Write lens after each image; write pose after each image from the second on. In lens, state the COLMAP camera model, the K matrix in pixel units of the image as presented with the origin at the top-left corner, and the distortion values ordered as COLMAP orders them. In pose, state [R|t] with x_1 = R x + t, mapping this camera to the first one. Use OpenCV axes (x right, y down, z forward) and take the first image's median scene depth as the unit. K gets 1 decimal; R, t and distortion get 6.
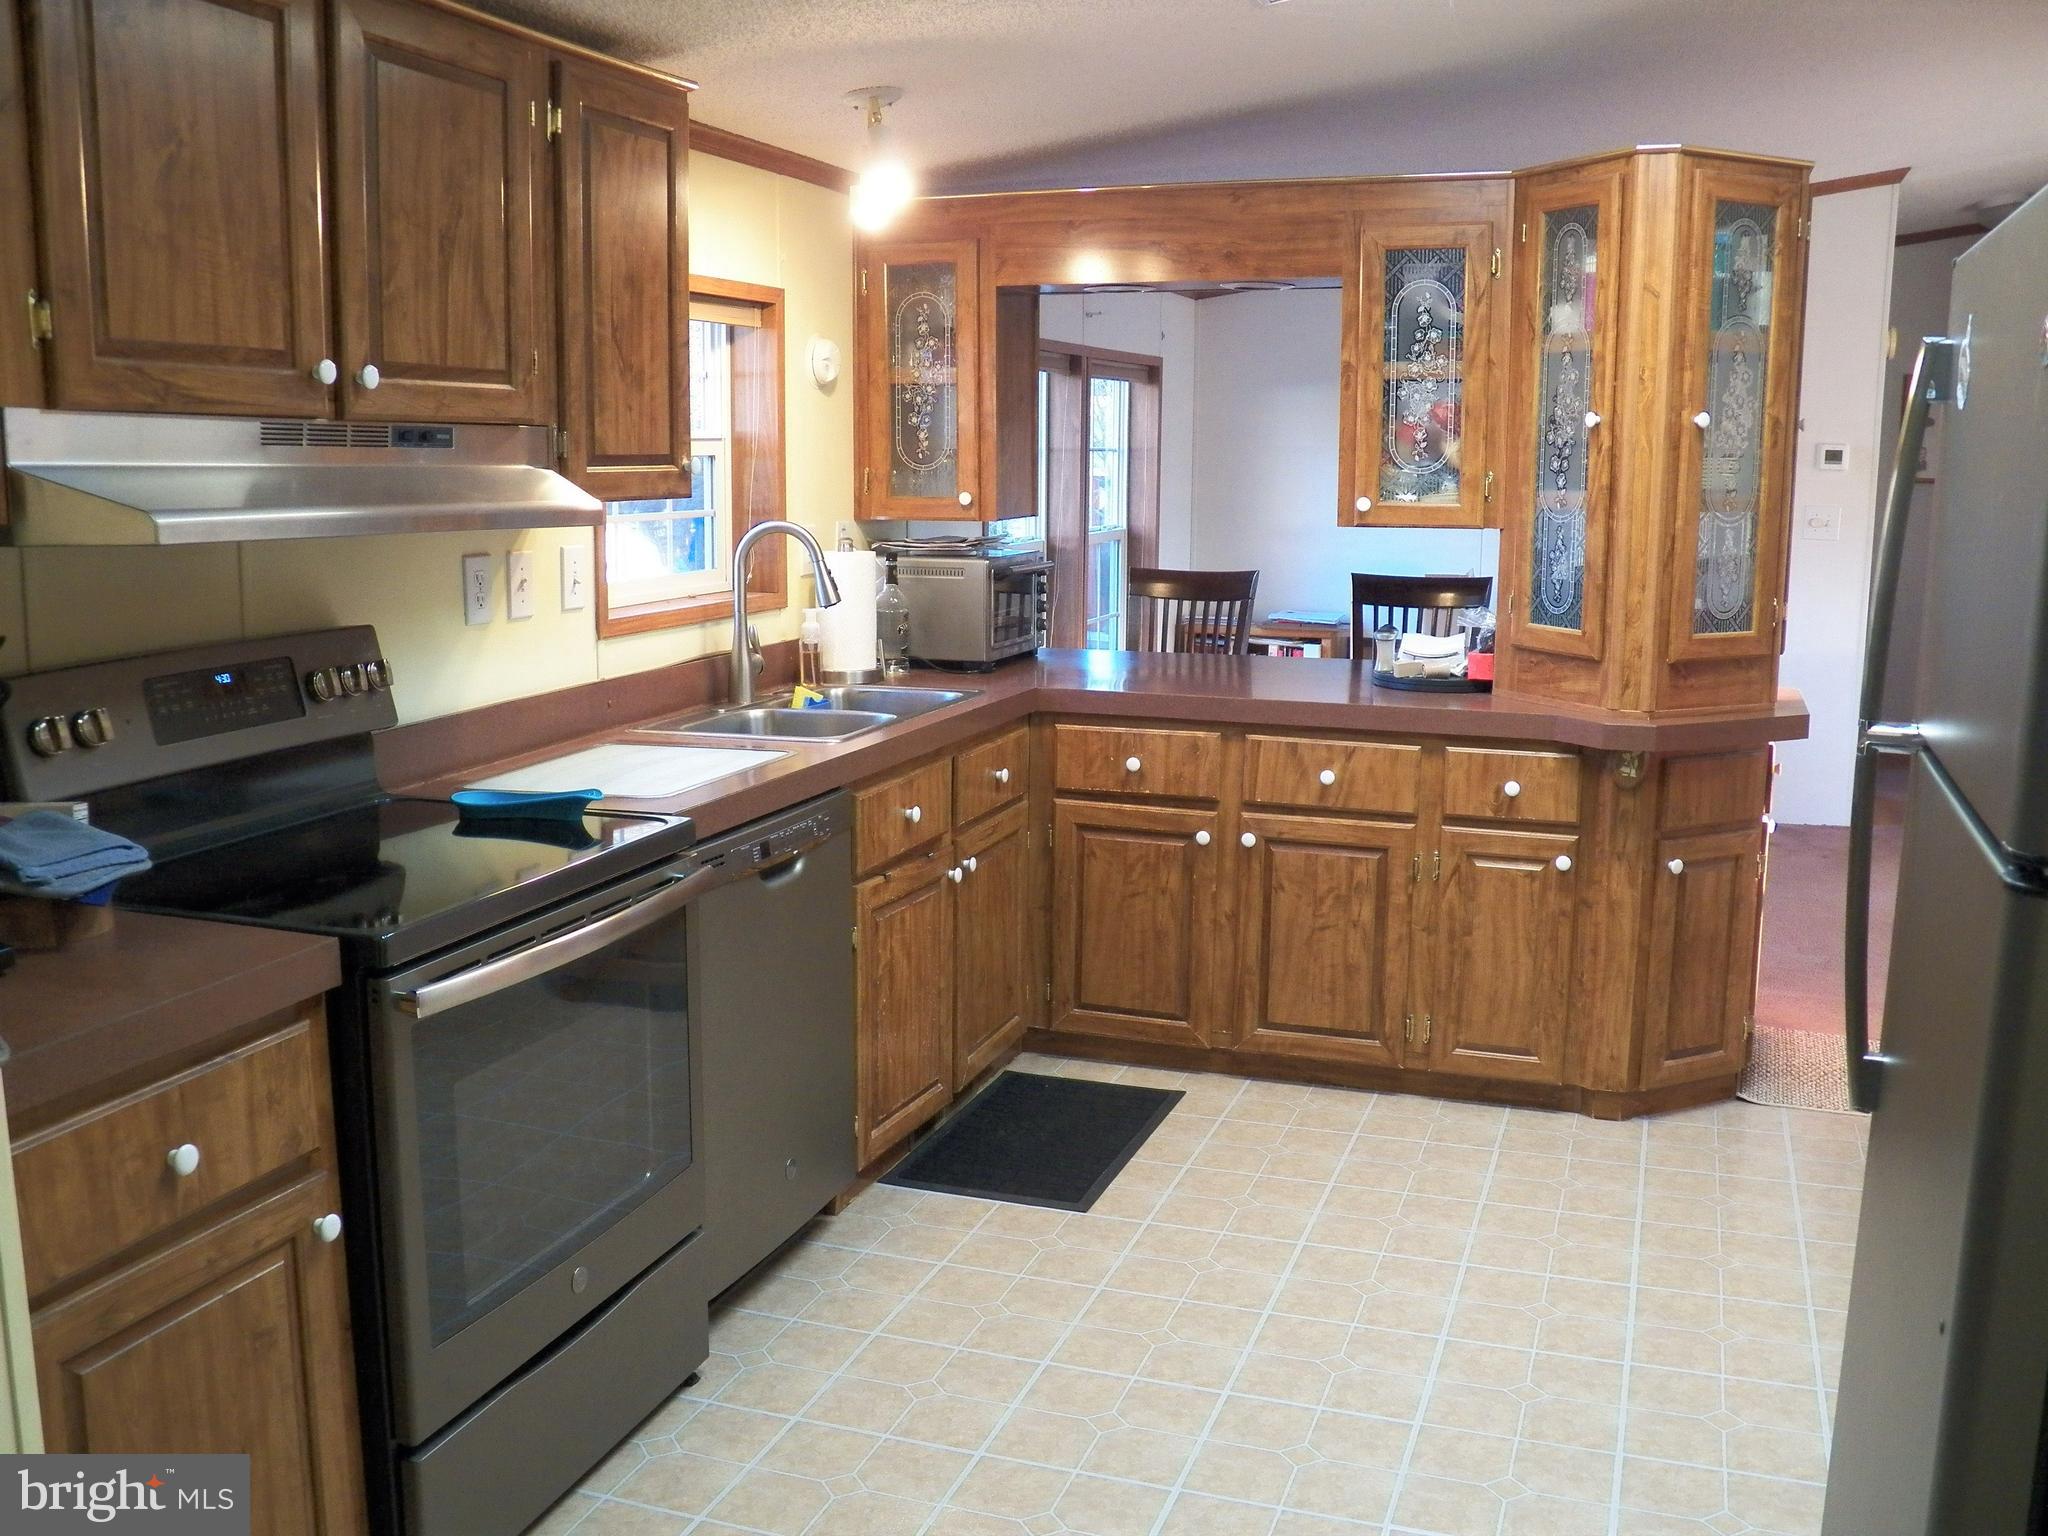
lens RADIAL K [[1850.7, 0, 1024.0], [0, 1850.7, 768.0], [0, 0, 1]] dist [-0.061957, 0.005020]
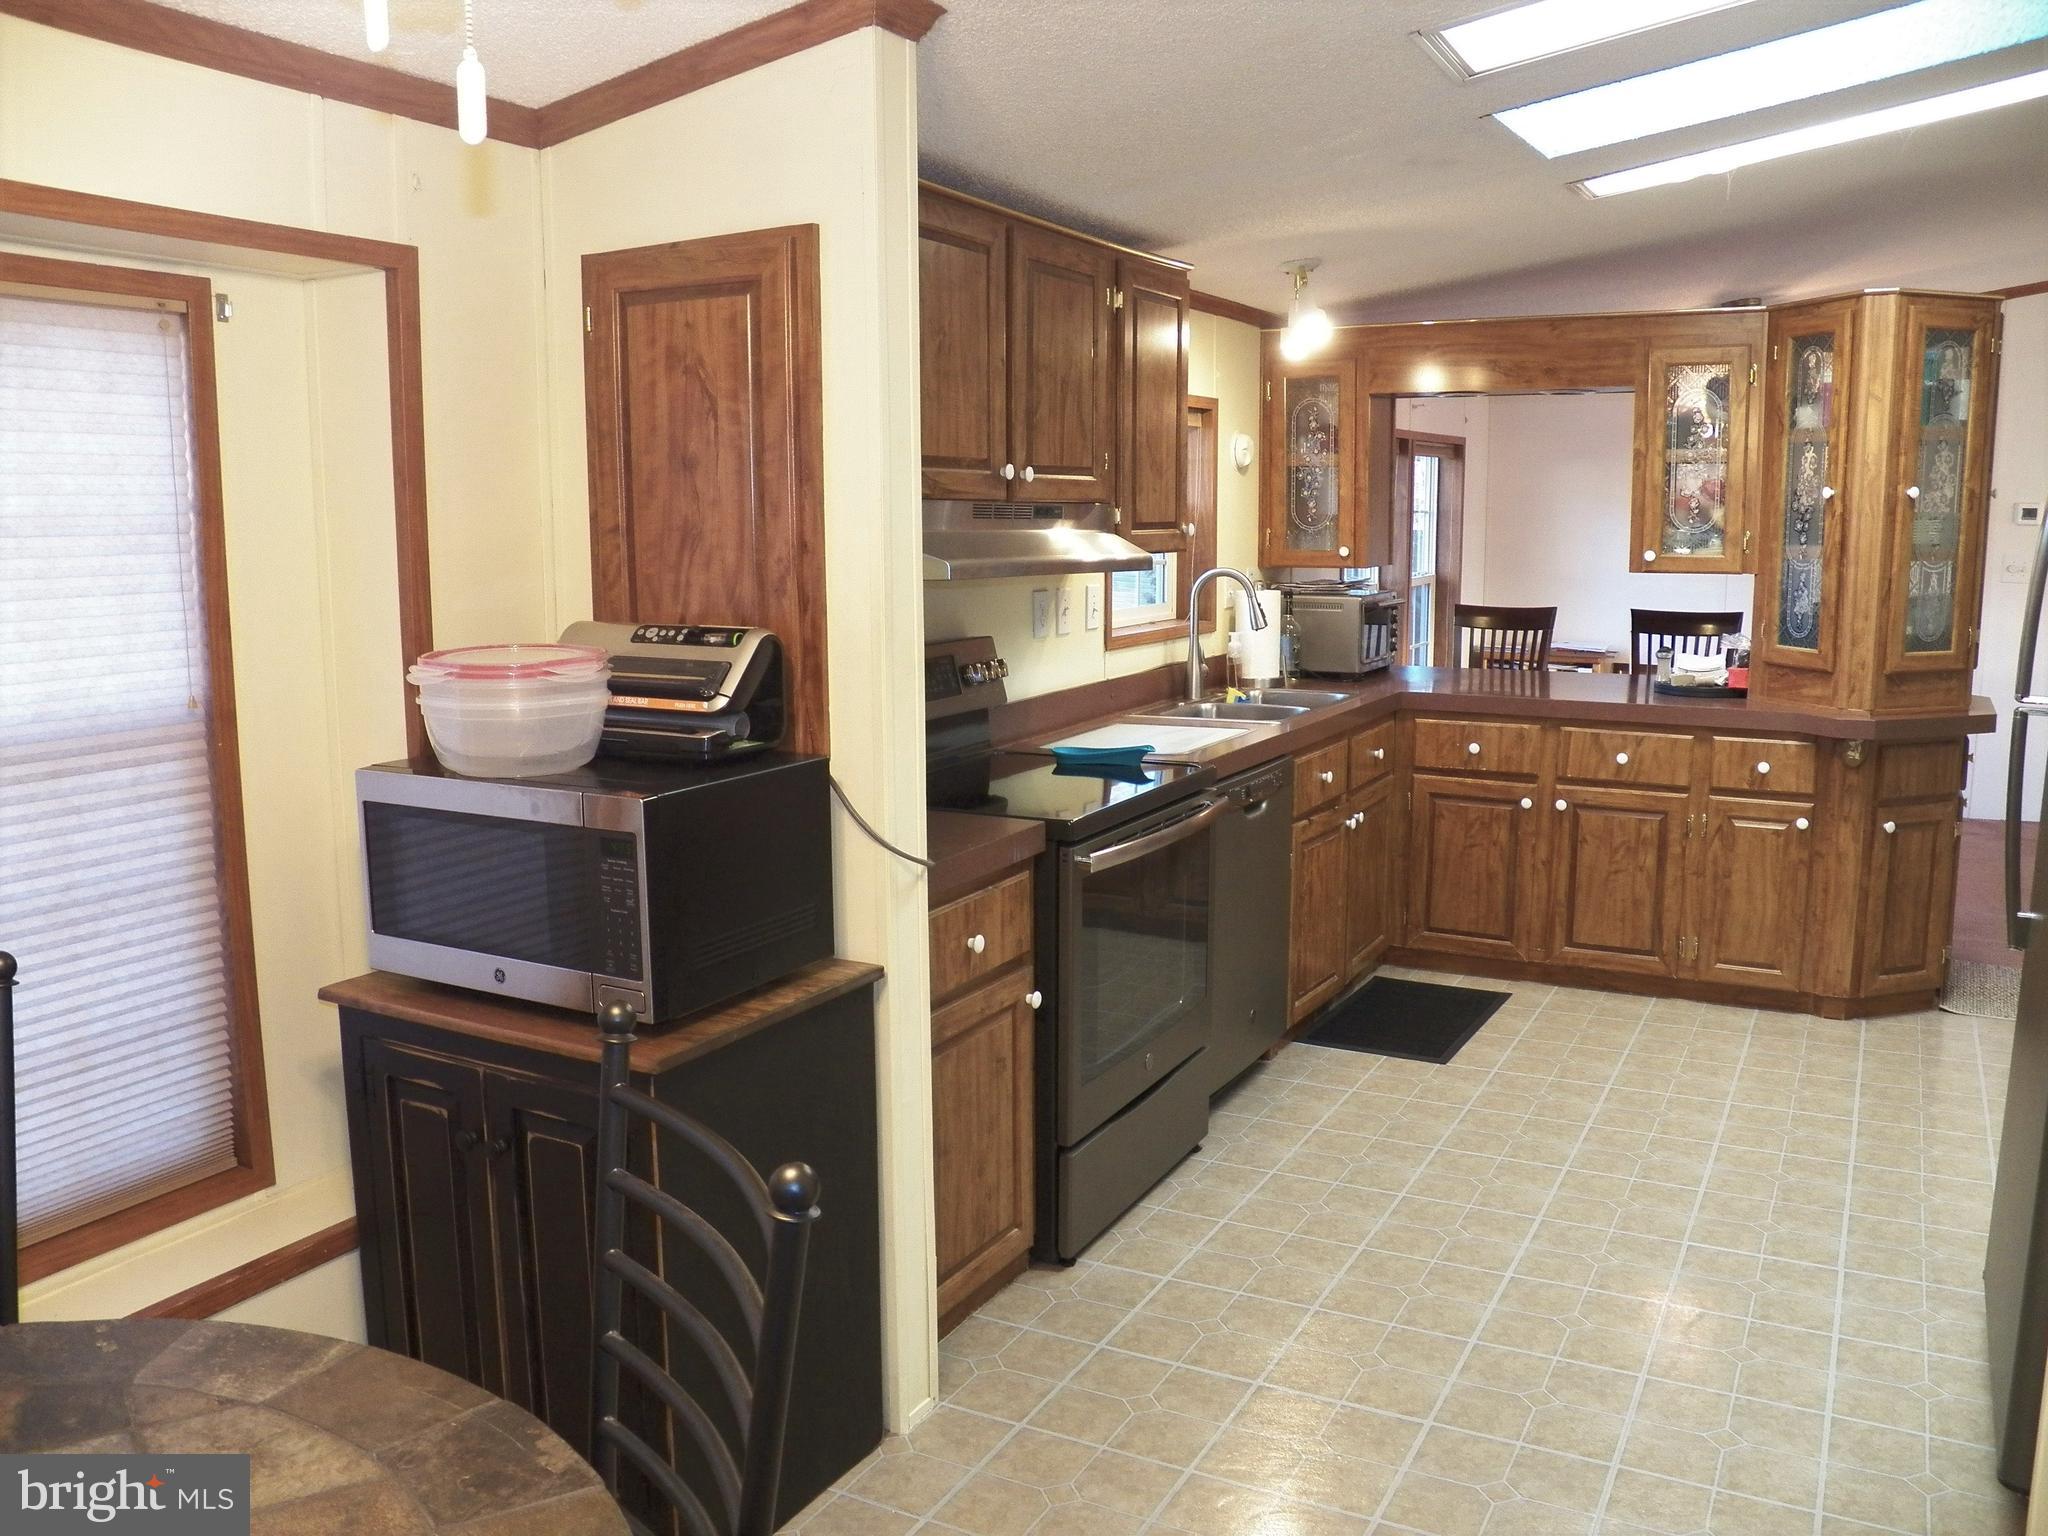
lens RADIAL K [[1754.1, 0, 1032.0], [0, 1754.1, 796.0], [0, 0, 1]] dist [-0.095242, 0.083209]
pose [[0.992701, 0.012239, -0.119981, -0.111073], [-0.012750, 0.999913, -0.003490, 0.042433], [0.119928, 0.004994, 0.992770, -0.309412]]
